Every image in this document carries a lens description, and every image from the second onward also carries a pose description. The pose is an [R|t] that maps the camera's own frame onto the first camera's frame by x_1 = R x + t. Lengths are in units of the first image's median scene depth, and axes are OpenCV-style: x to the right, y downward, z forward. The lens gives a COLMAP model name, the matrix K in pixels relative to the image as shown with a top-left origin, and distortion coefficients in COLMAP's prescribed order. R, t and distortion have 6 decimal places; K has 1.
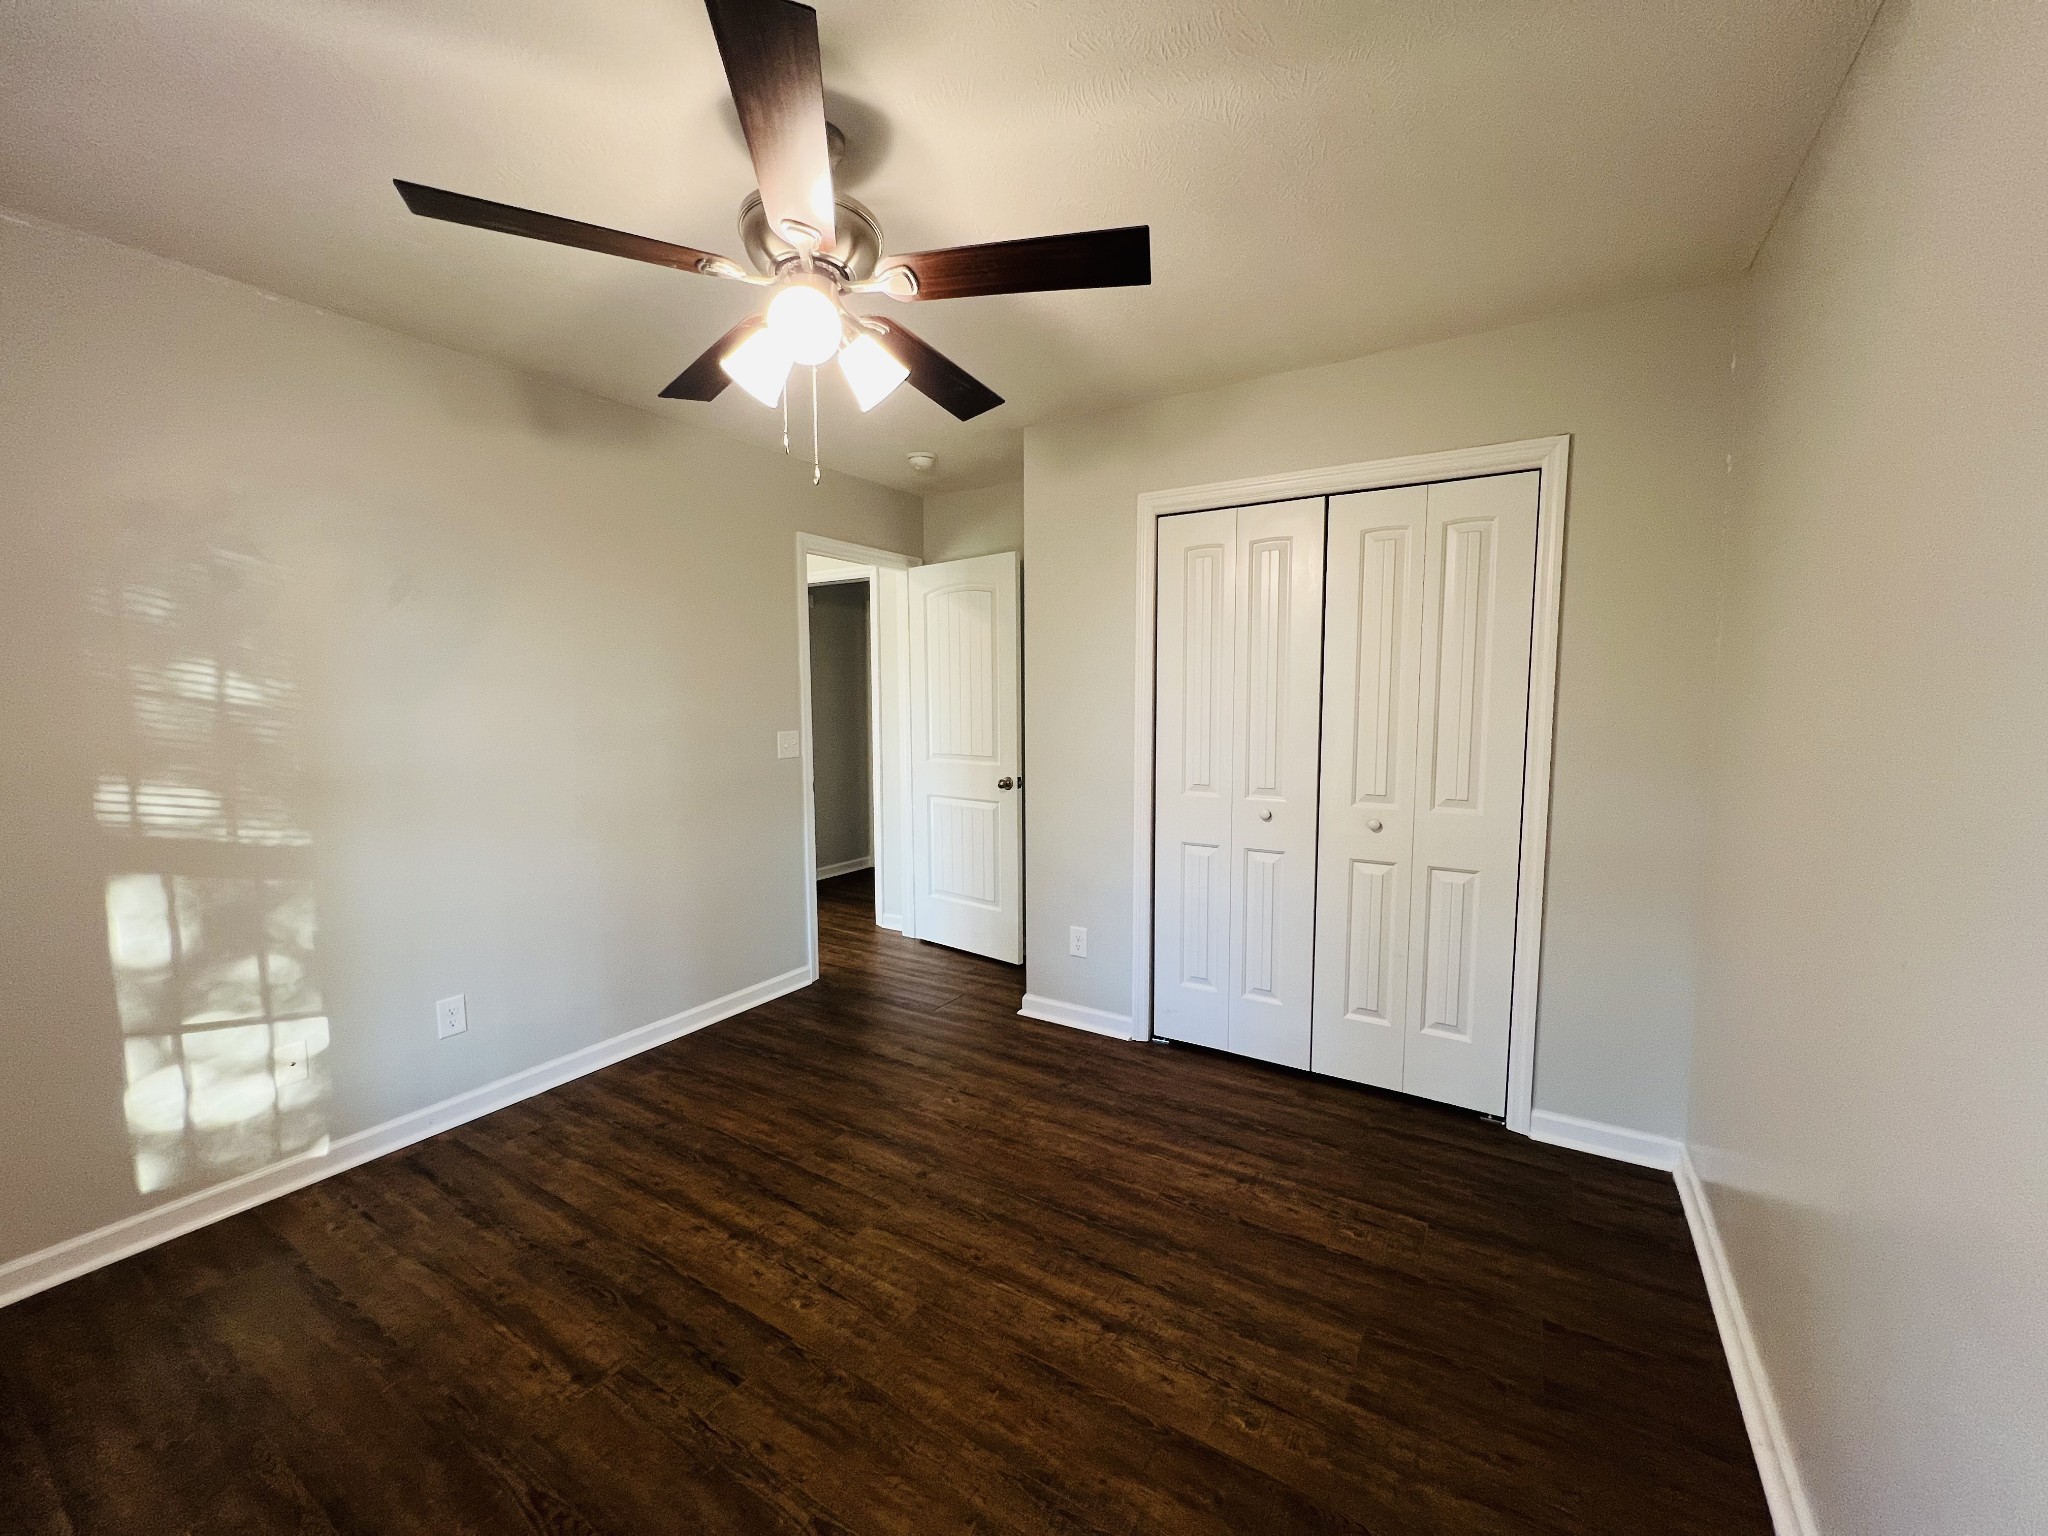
lens RADIAL K [[819.1, 0, 1020.8], [0, 819.1, 770.9], [0, 0, 1]] dist [0.000811, 0.000113]
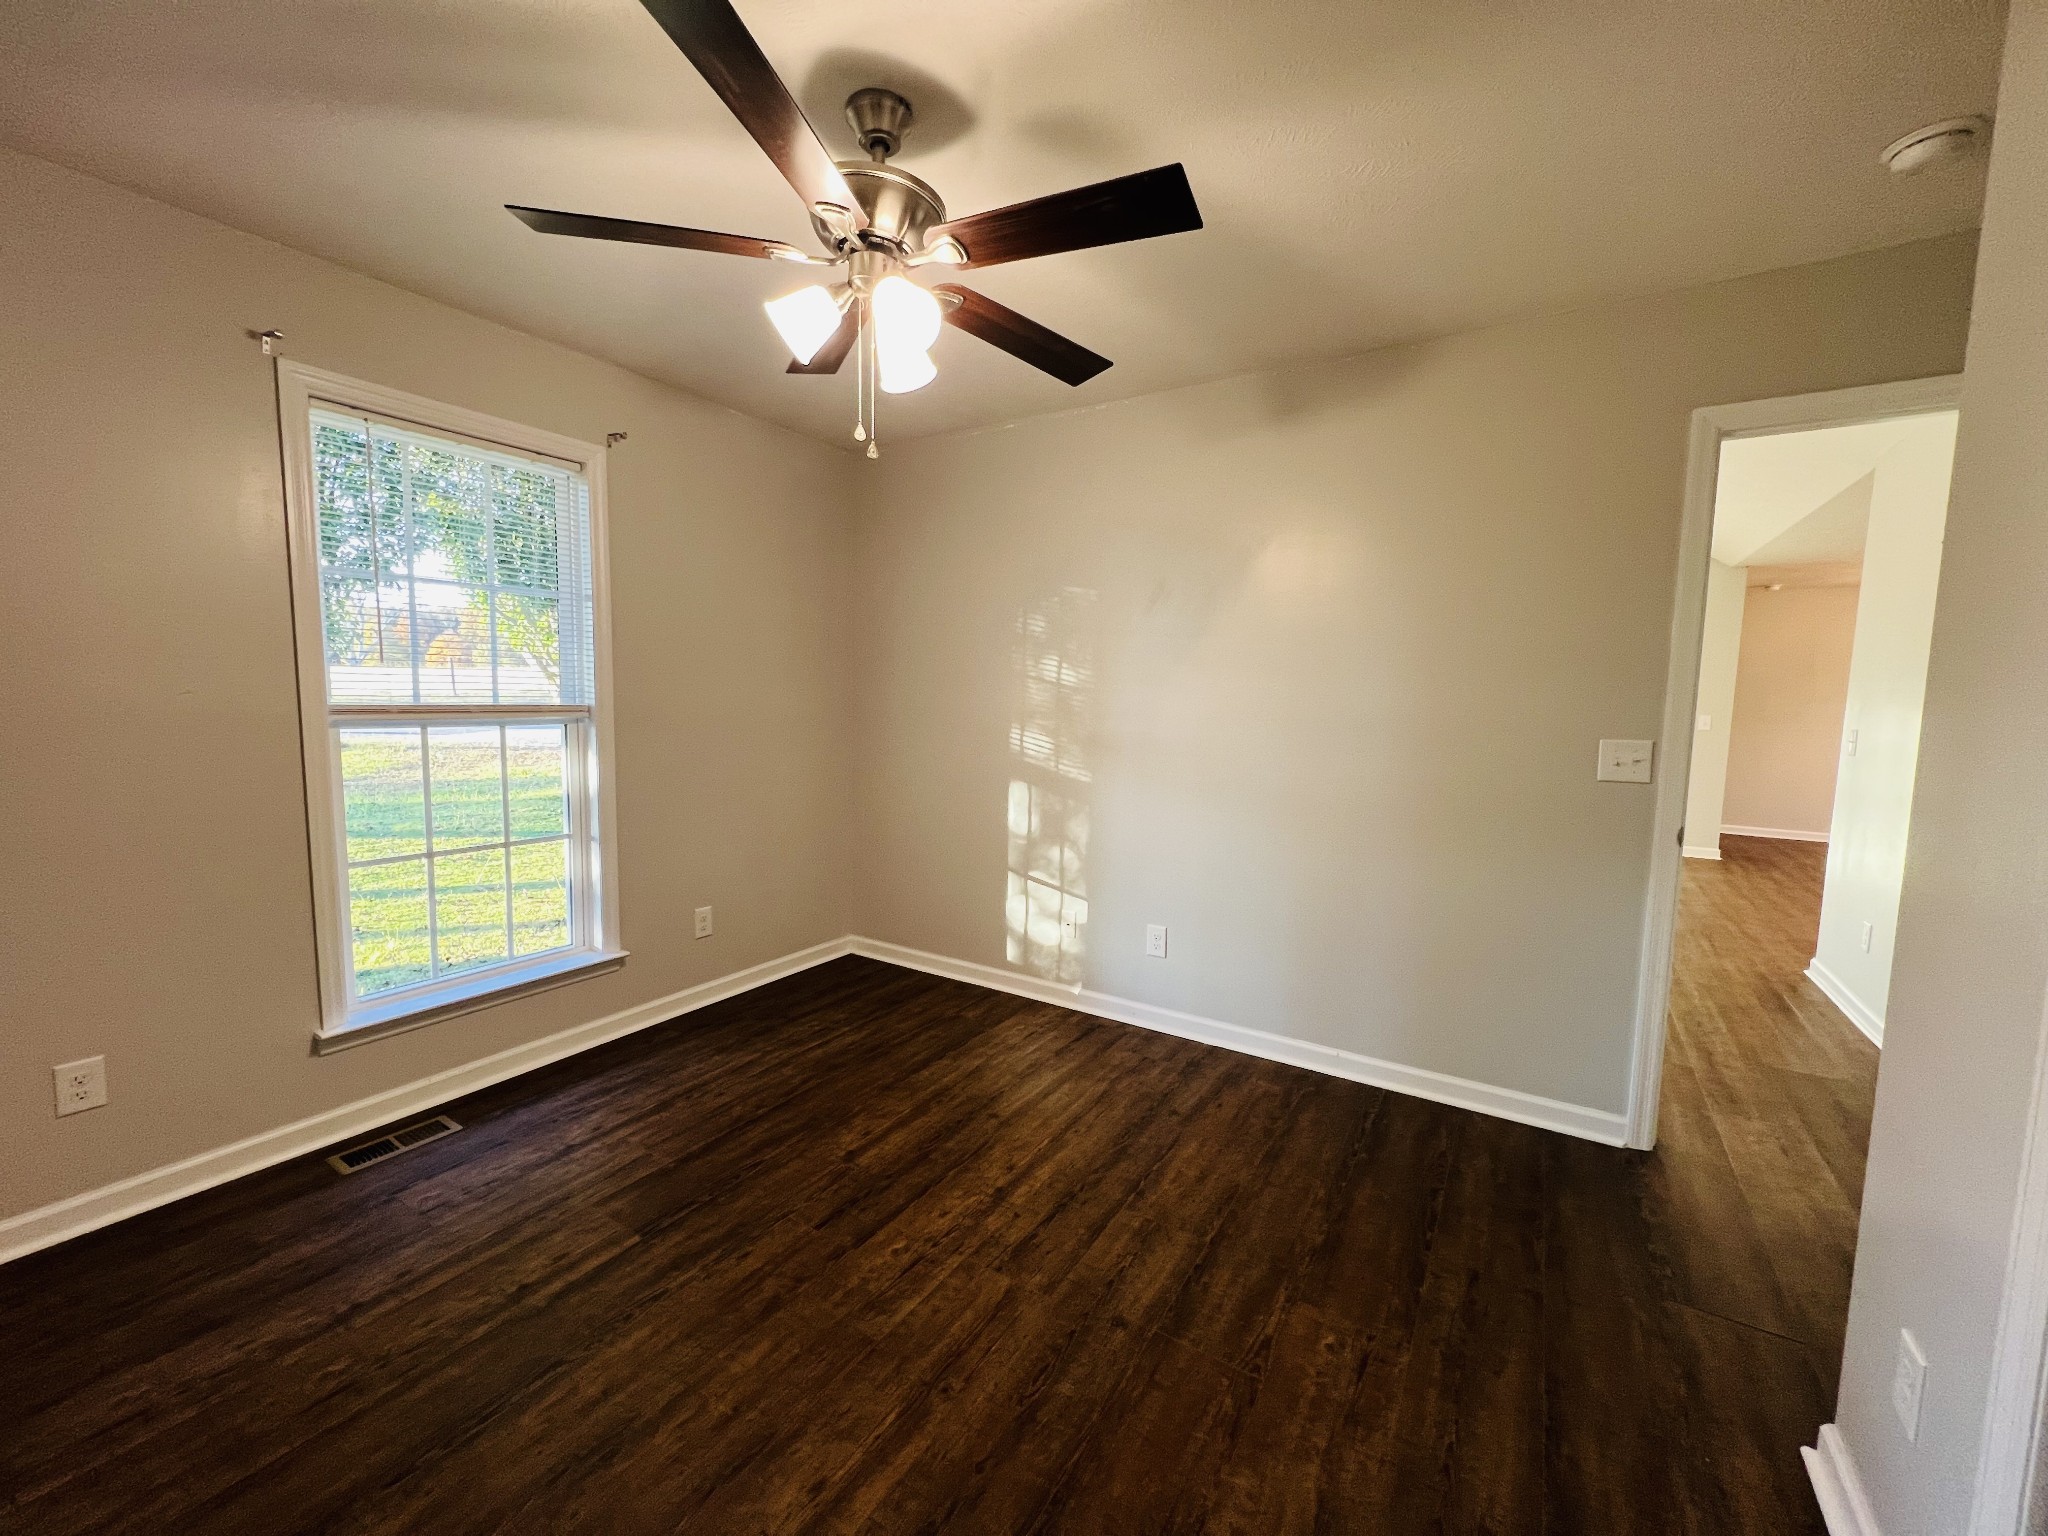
lens RADIAL K [[814.1, 0, 1024.5], [0, 814.1, 768.3], [0, 0, 1]] dist [-0.006862, 0.000323]
pose [[0.002781, 0.101185, -0.994864, 0.614991], [-0.111894, 0.988651, 0.100240, -0.071738], [0.993716, 0.111041, 0.014071, 0.935770]]
